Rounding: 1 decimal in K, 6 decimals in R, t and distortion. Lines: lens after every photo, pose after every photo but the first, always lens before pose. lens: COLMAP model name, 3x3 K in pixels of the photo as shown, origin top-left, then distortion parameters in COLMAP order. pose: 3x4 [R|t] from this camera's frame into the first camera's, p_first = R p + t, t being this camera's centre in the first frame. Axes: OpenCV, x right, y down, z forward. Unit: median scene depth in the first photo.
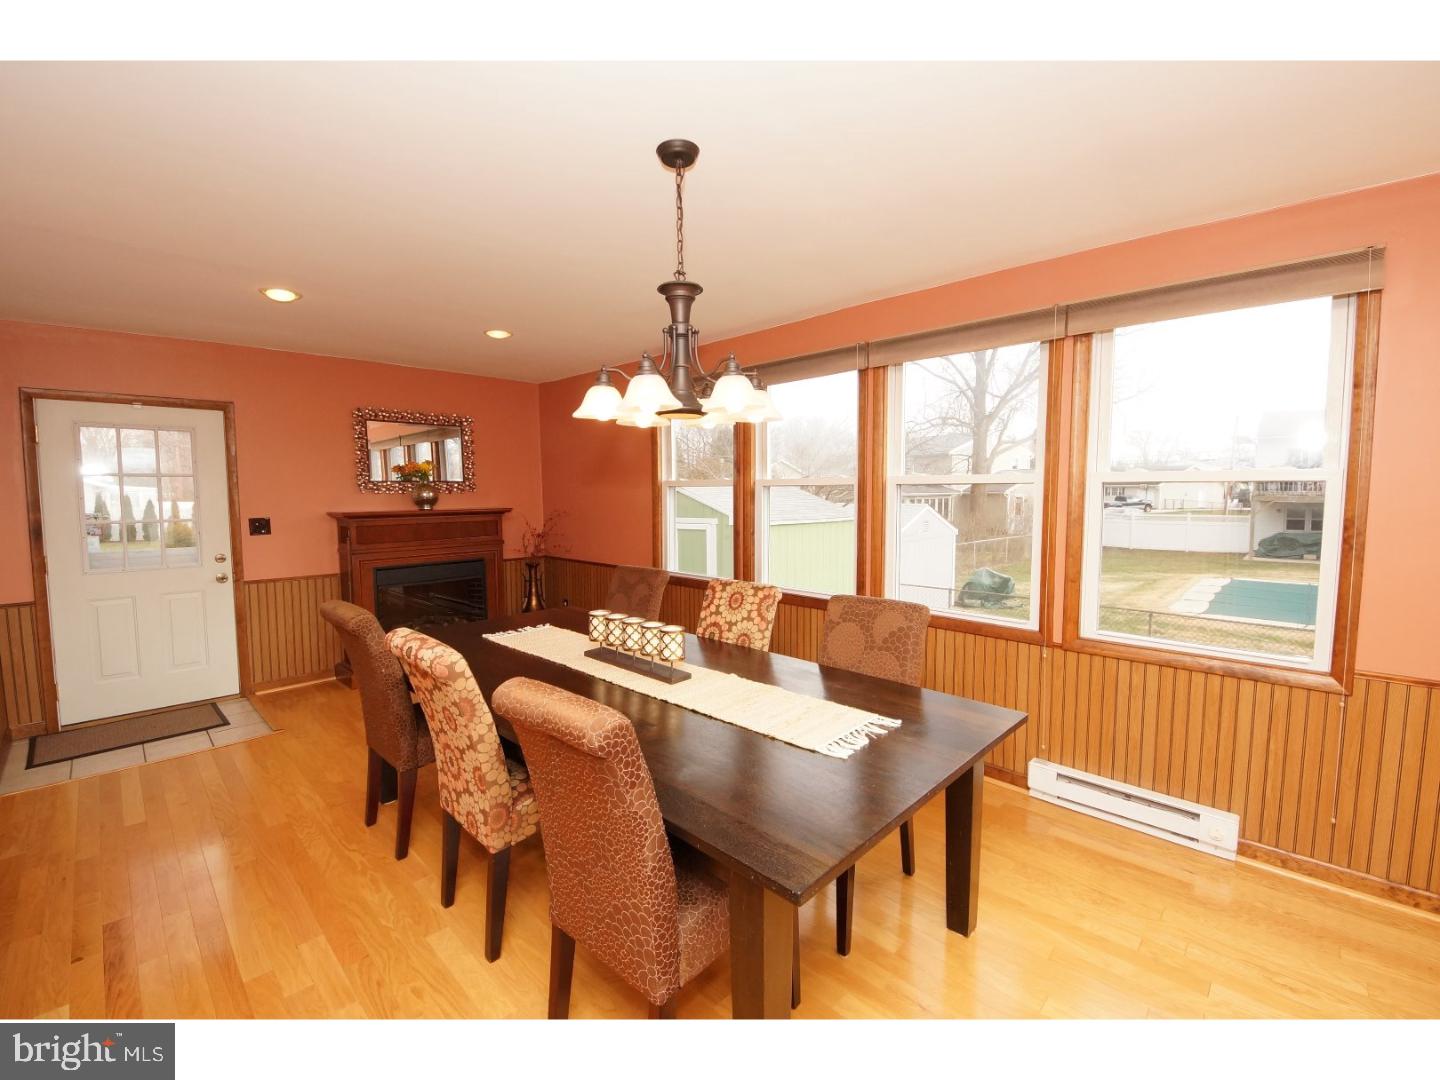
lens RADIAL K [[600.9, 0, 719.8], [0, 600.9, 537.5], [0, 0, 1]] dist [0.025241, -0.000052]
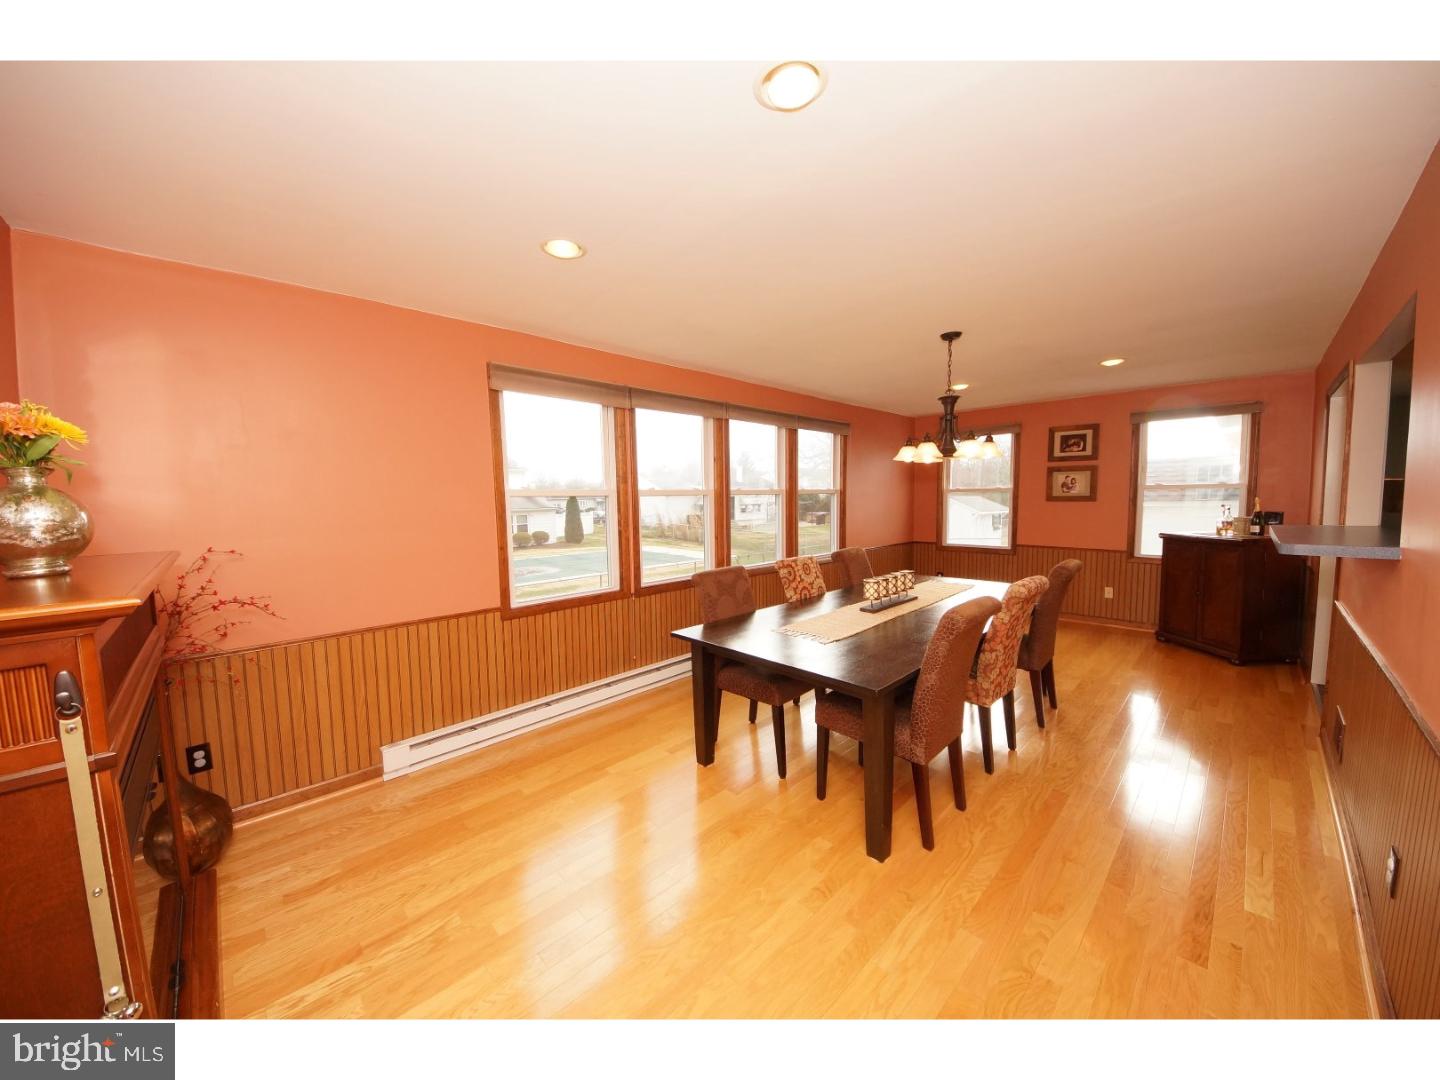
lens RADIAL K [[502.9, 0, 720.0], [0, 502.9, 540.0], [0, 0, 1]] dist [0.000359, 0.000011]
pose [[0.020142, -0.083816, 0.996278, -0.740116], [0.095647, 0.992071, 0.081528, -0.055089], [-0.995212, 0.093649, 0.027999, 0.702255]]
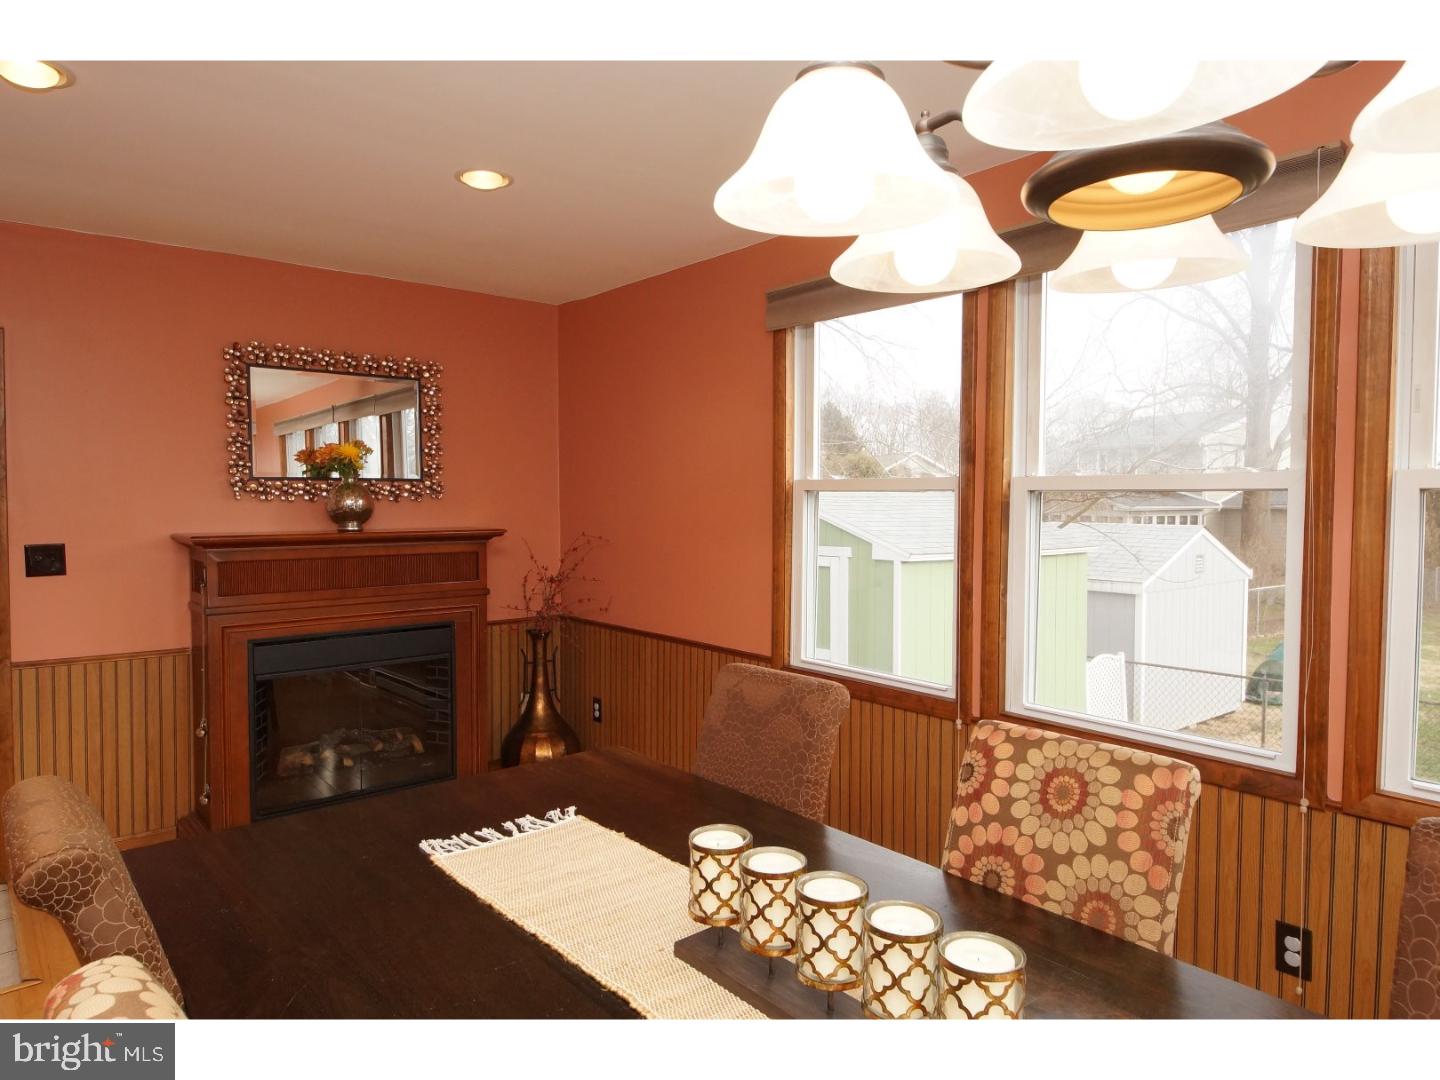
lens RADIAL K [[911.3, 0, 720.0], [0, 911.3, 540.0], [0, 0, 1]] dist [0.028380, 0.000493]
pose [[0.994266, 0.013545, -0.106074, -0.076499], [-0.017011, 0.999348, -0.031832, -0.018803], [0.105574, 0.033454, 0.993849, 0.239651]]
